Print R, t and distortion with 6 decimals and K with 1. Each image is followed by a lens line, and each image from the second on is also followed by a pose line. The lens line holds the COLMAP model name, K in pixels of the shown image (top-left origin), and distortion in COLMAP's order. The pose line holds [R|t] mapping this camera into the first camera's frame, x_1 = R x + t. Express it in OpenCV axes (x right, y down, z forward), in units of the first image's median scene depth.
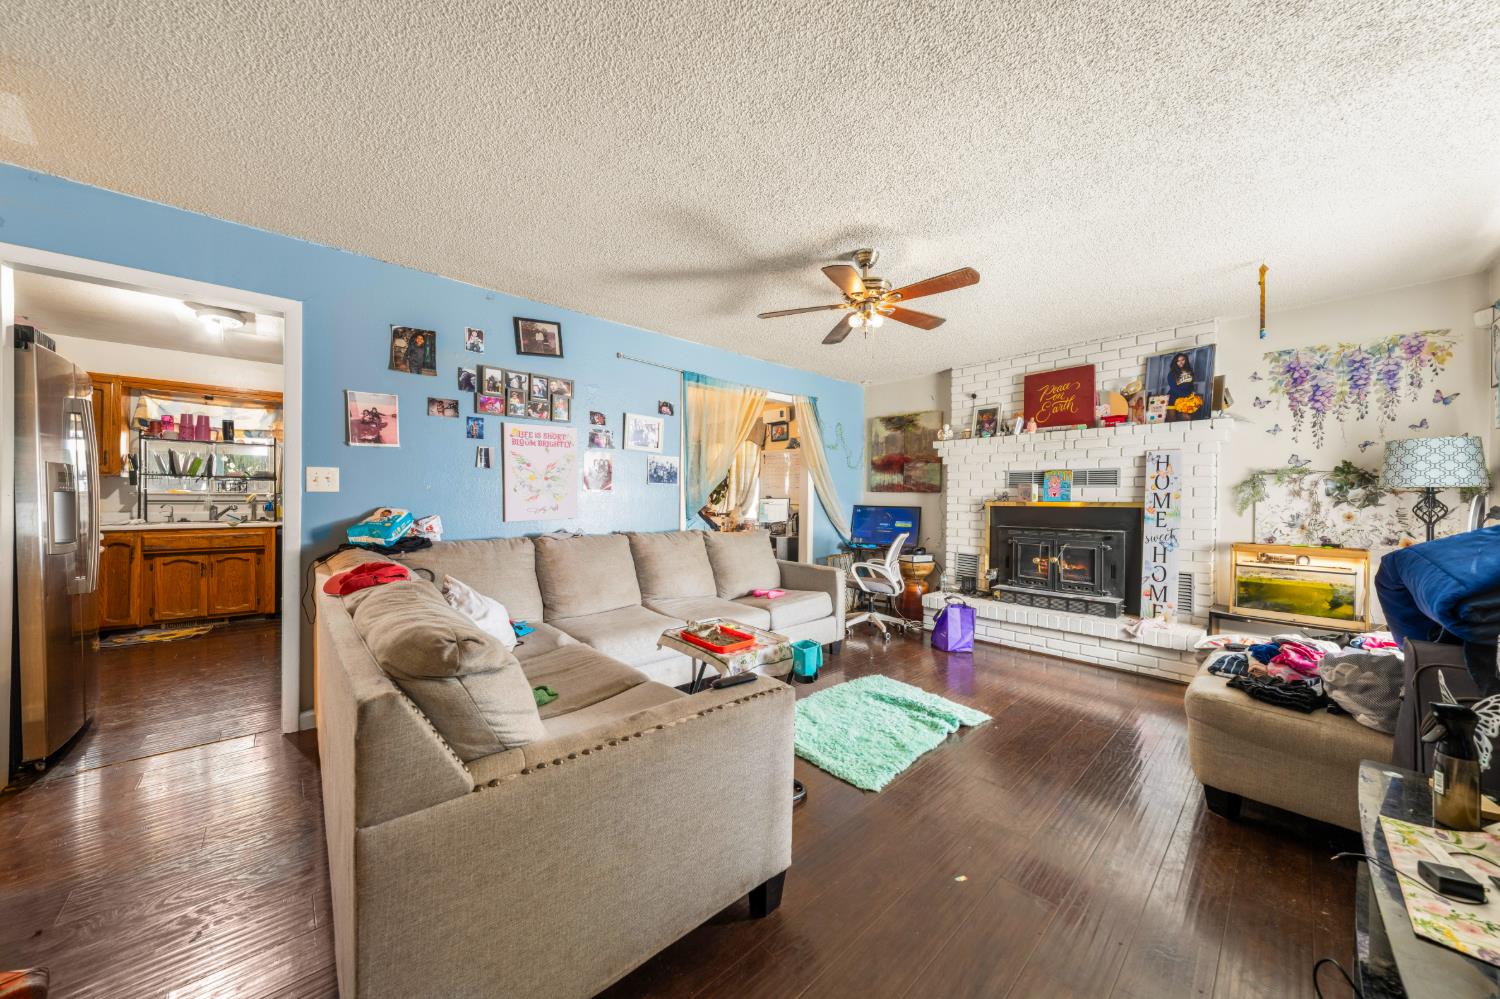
lens RADIAL K [[508.4, 0, 751.4], [0, 508.4, 499.1], [0, 0, 1]] dist [-0.000895, -0.000223]
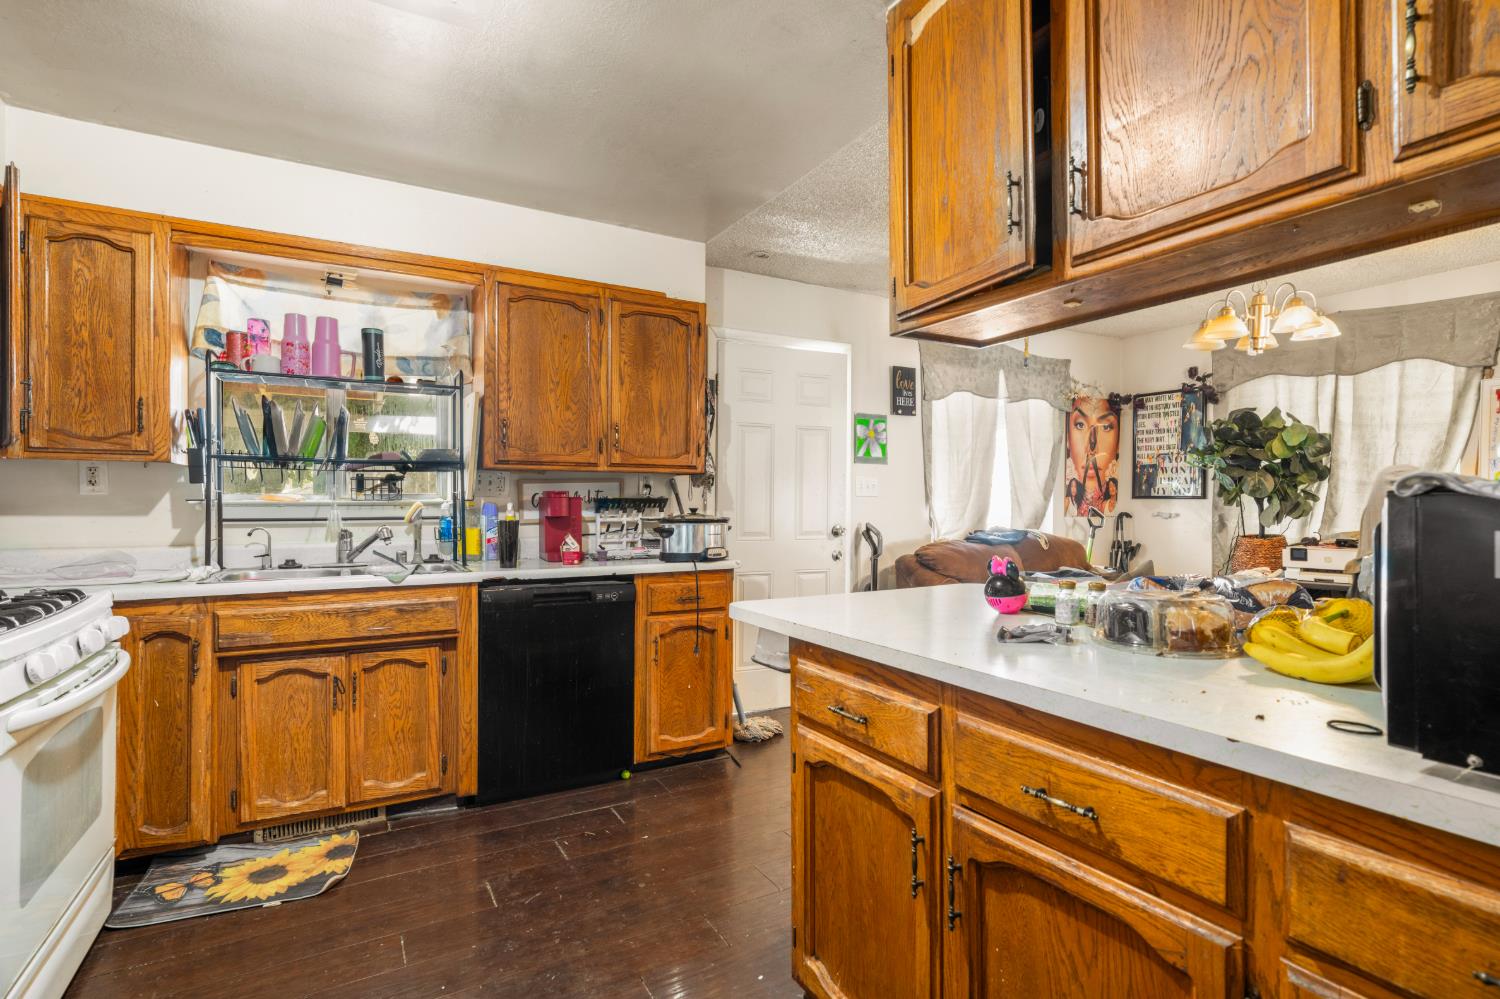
lens RADIAL K [[729.7, 0, 758.8], [0, 729.7, 506.3], [0, 0, 1]] dist [0.002060, -0.001594]
pose [[0.972735, -0.006612, -0.231825, -0.611354], [0.007590, 0.999966, 0.003325, -0.006786], [0.231795, -0.004994, 0.972752, 0.508673]]
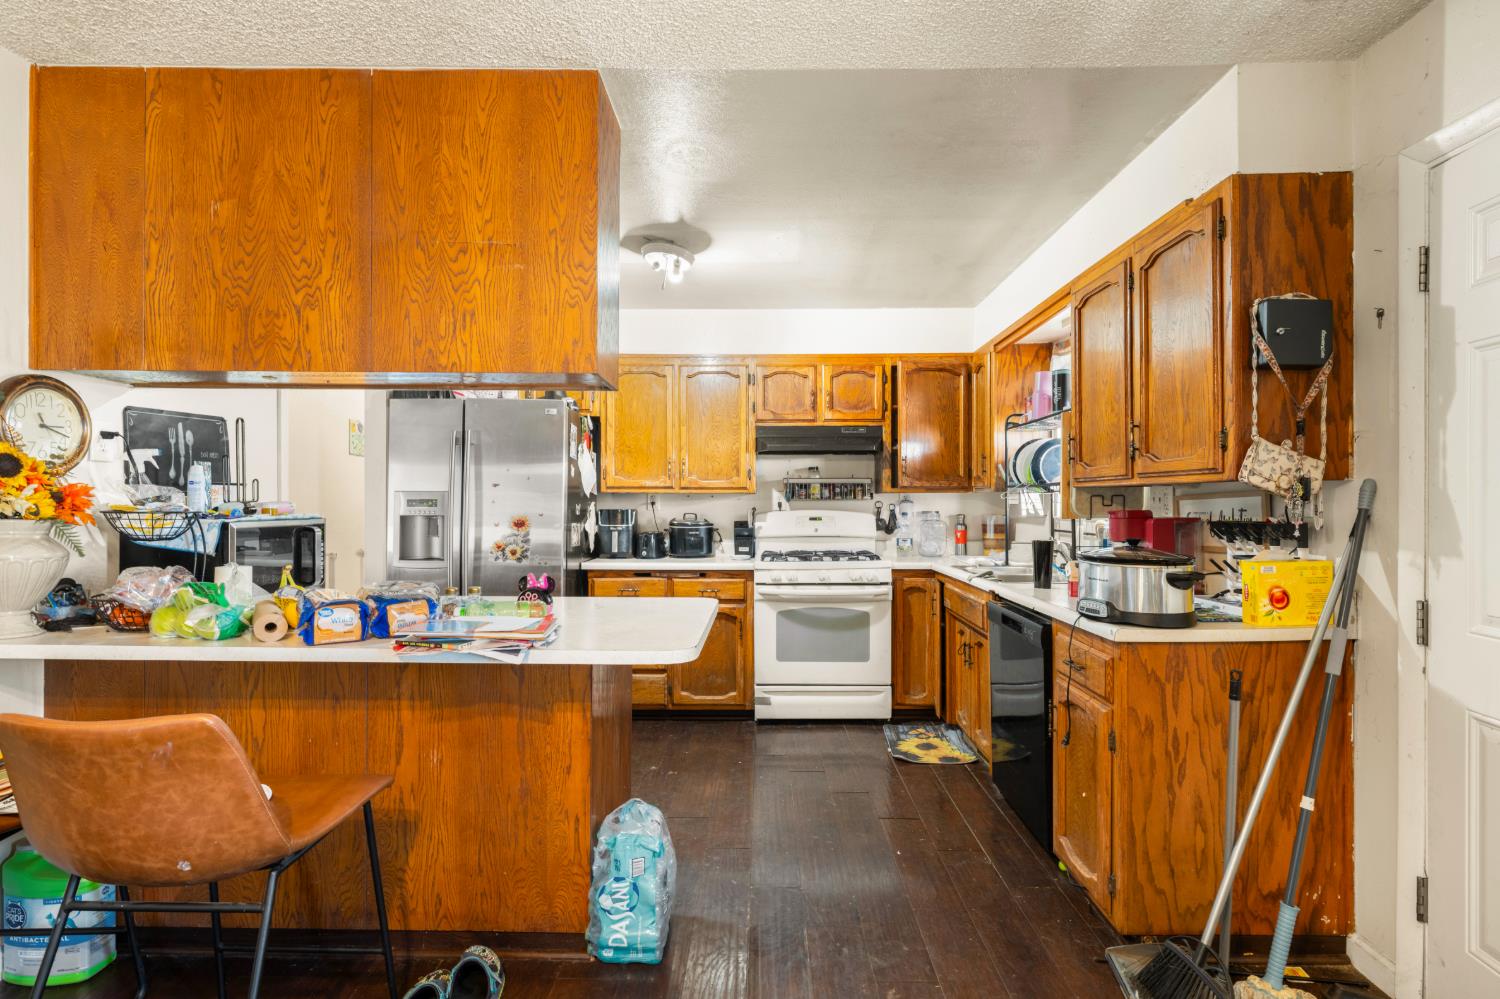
lens RADIAL K [[729.7, 0, 756.2], [0, 729.7, 503.3], [0, 0, 1]] dist [0.002060, -0.001594]
pose [[-0.698713, -0.008683, -0.715350, -0.321177], [-0.008312, 0.999957, -0.004019, -0.022001], [0.715354, 0.003138, -0.698755, 1.418189]]
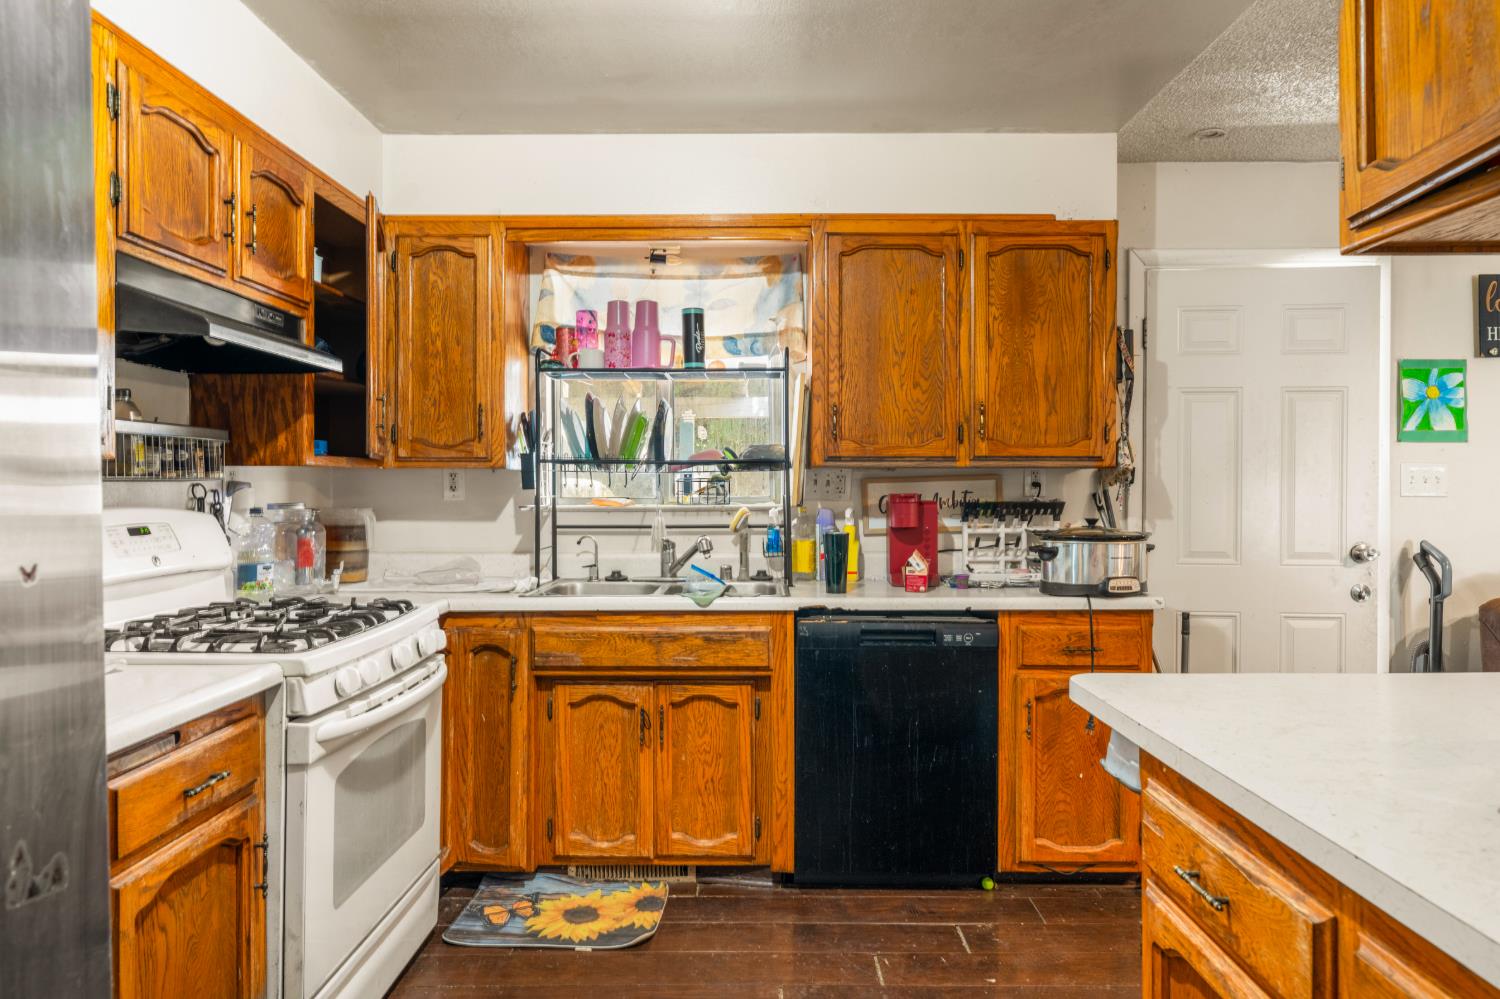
lens RADIAL K [[960.8, 0, 747.5], [0, 960.8, 490.8], [0, 0, 1]] dist [0.002917, 0.002722]
pose [[0.724996, -0.007211, -0.688715, -0.556203], [0.006864, 0.999971, -0.003244, -0.022072], [0.688719, -0.002376, 0.725025, 0.554849]]
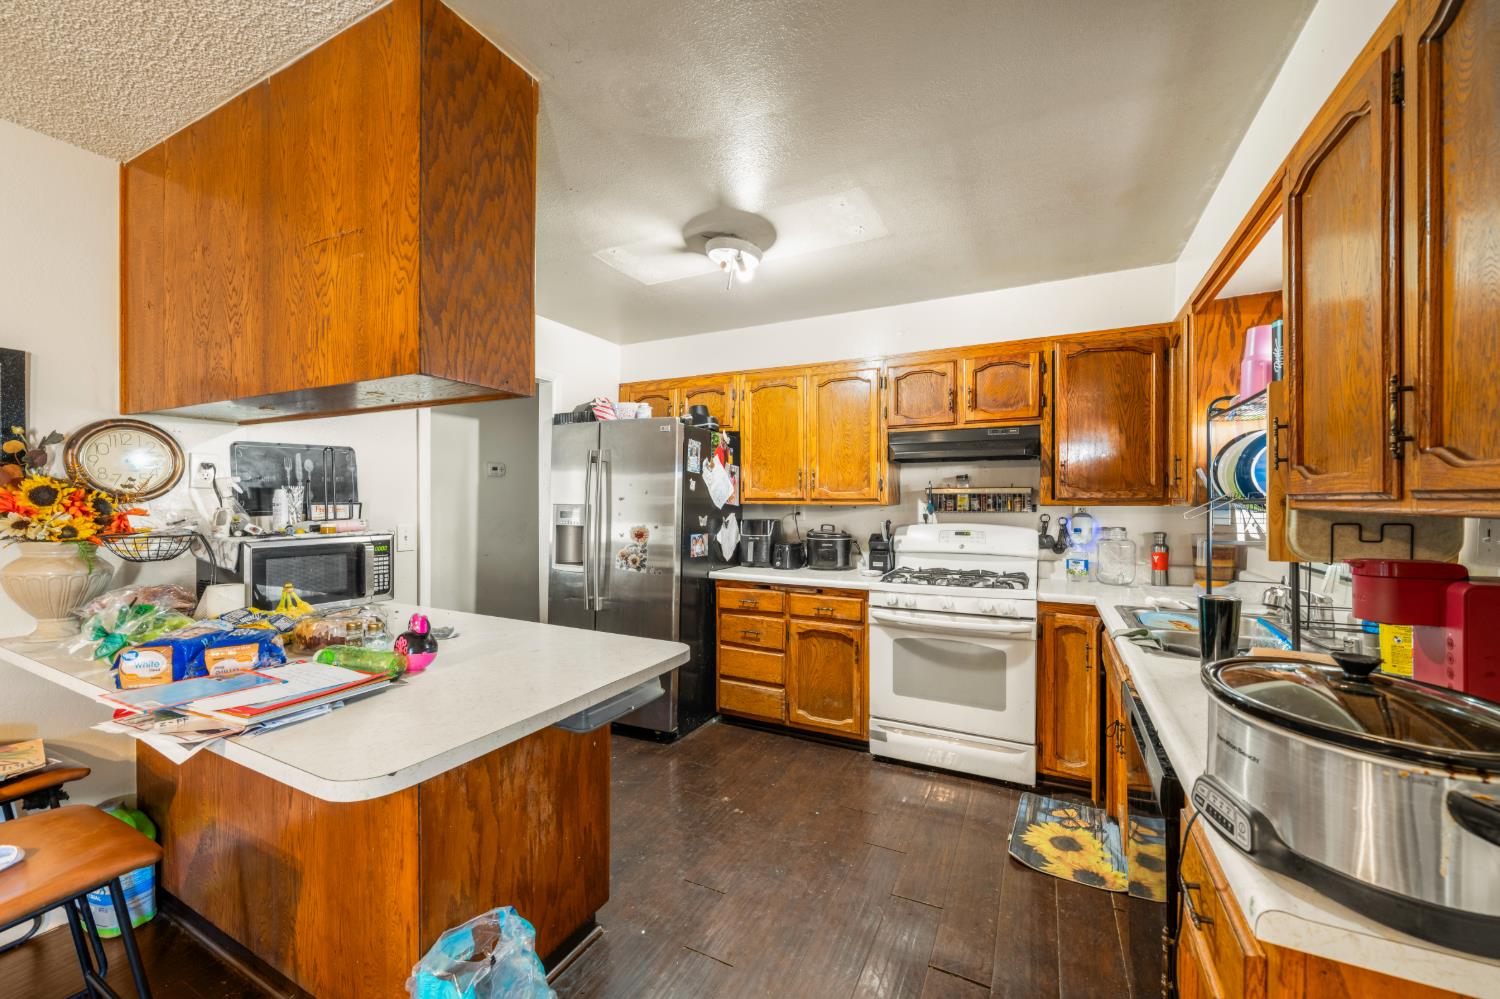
lens RADIAL K [[575.9, 0, 754.1], [0, 575.9, 505.5], [0, 0, 1]] dist [-0.001243, -0.000565]
pose [[-0.941454, -0.008209, -0.337041, -0.646898], [-0.011166, 0.999914, 0.006837, -0.043635], [0.336956, 0.010201, -0.941465, 1.347666]]
